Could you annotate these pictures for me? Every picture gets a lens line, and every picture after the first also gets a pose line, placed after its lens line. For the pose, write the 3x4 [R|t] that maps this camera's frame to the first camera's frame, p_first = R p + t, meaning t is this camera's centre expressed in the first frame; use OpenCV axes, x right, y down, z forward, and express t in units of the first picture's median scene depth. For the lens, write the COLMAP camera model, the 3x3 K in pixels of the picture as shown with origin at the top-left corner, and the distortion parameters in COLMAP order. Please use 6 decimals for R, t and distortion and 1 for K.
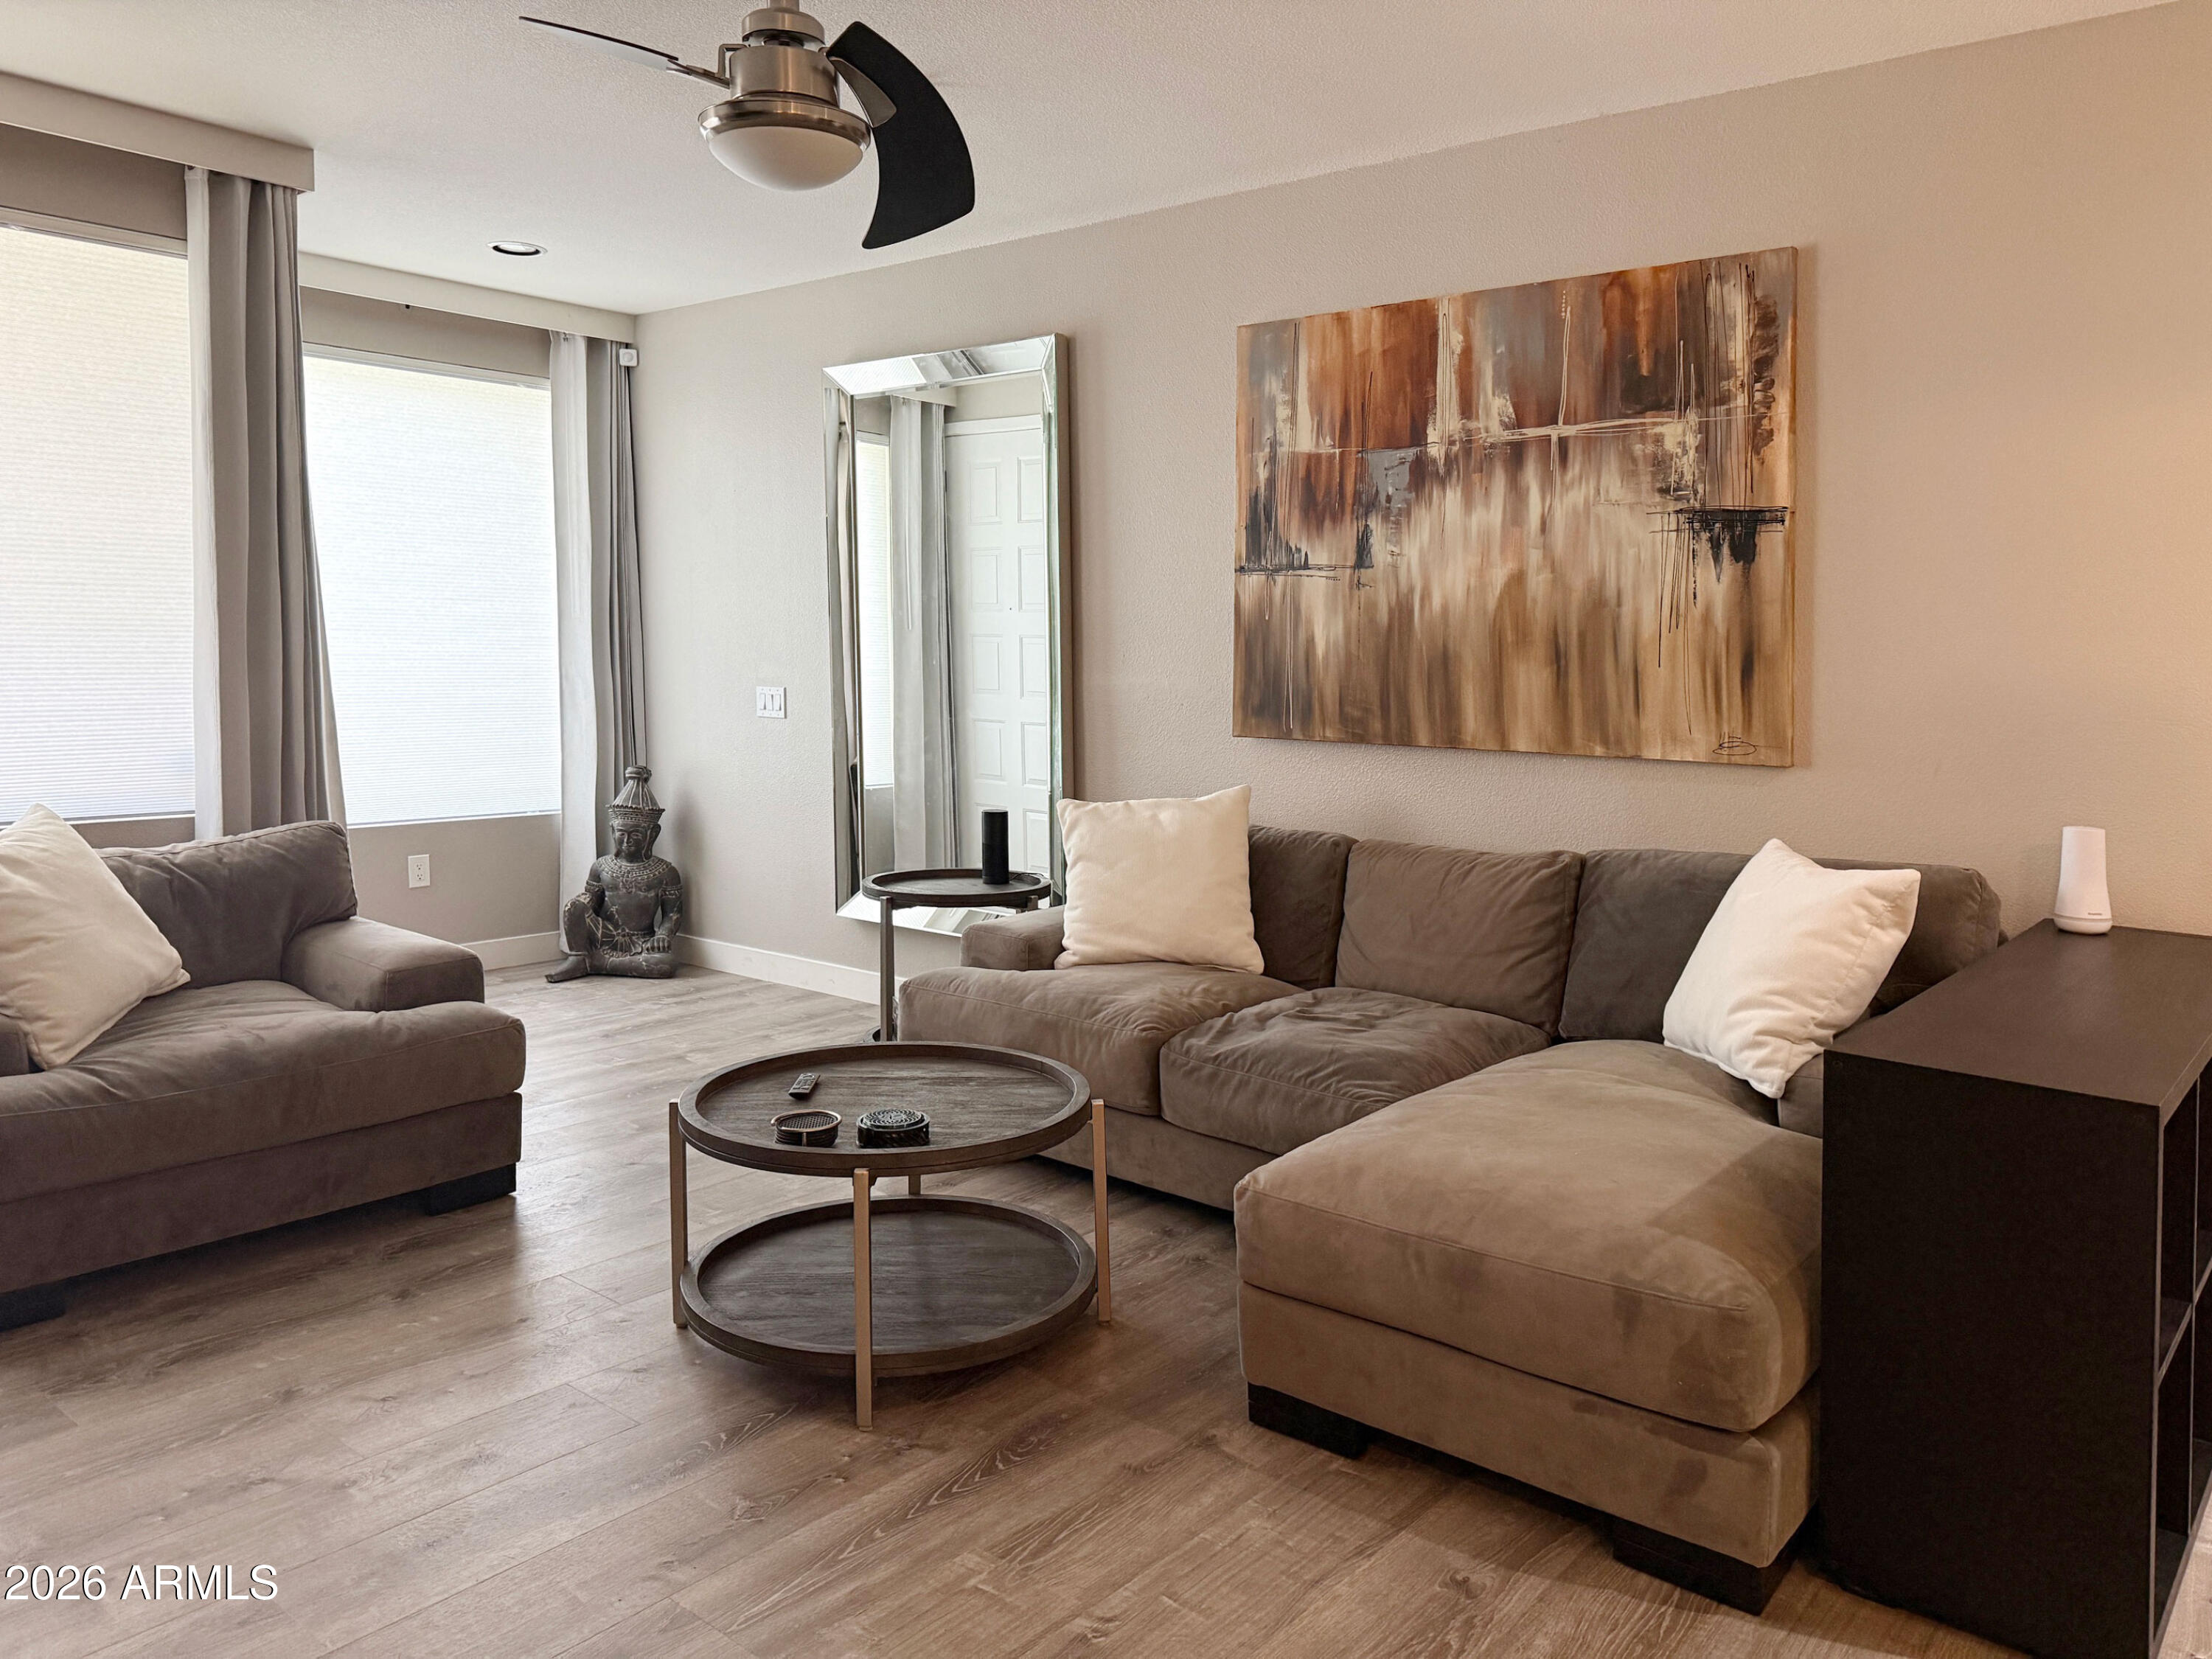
lens RADIAL K [[1597.9, 0, 1126.6], [0, 1597.9, 709.1], [0, 0, 1]] dist [0.017829, 0.002735]
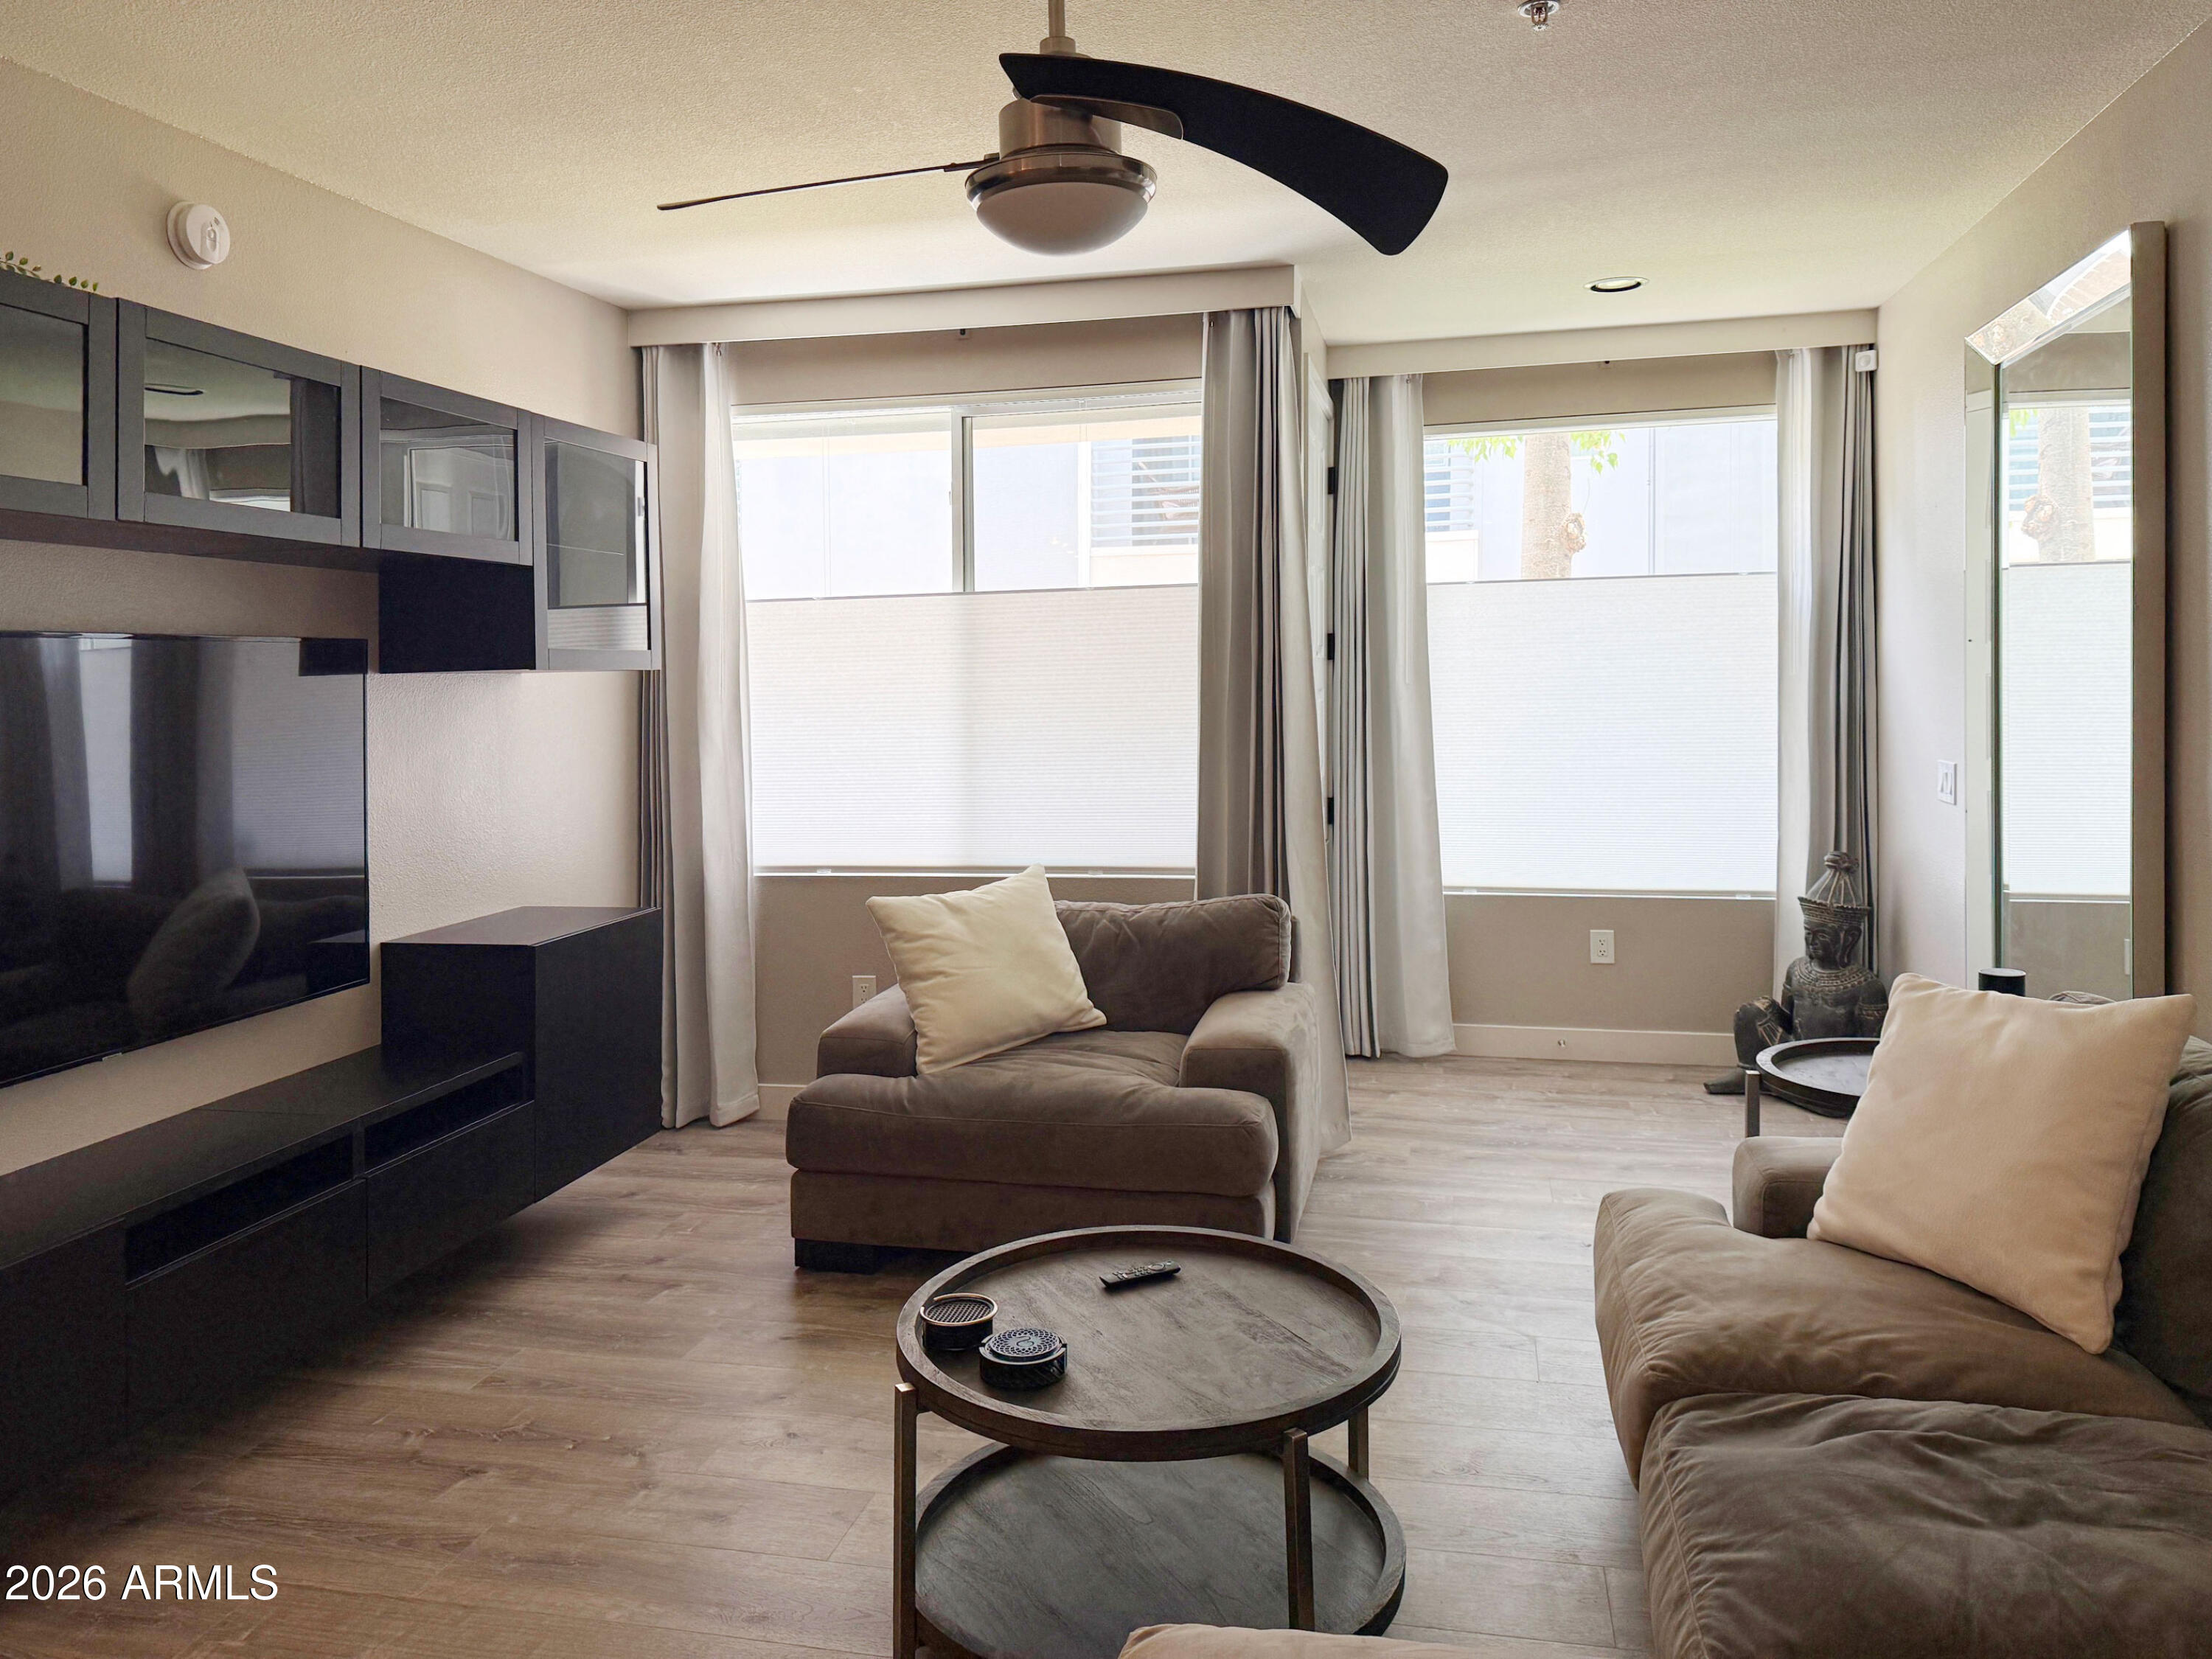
lens RADIAL K [[1597.9, 0, 1126.6], [0, 1597.9, 709.1], [0, 0, 1]] dist [0.017829, 0.002735]
pose [[0.451090, -0.003381, -0.892472, 0.403416], [-0.008154, 0.999935, -0.007909, -0.044147], [0.892441, 0.010845, 0.451033, 0.434589]]
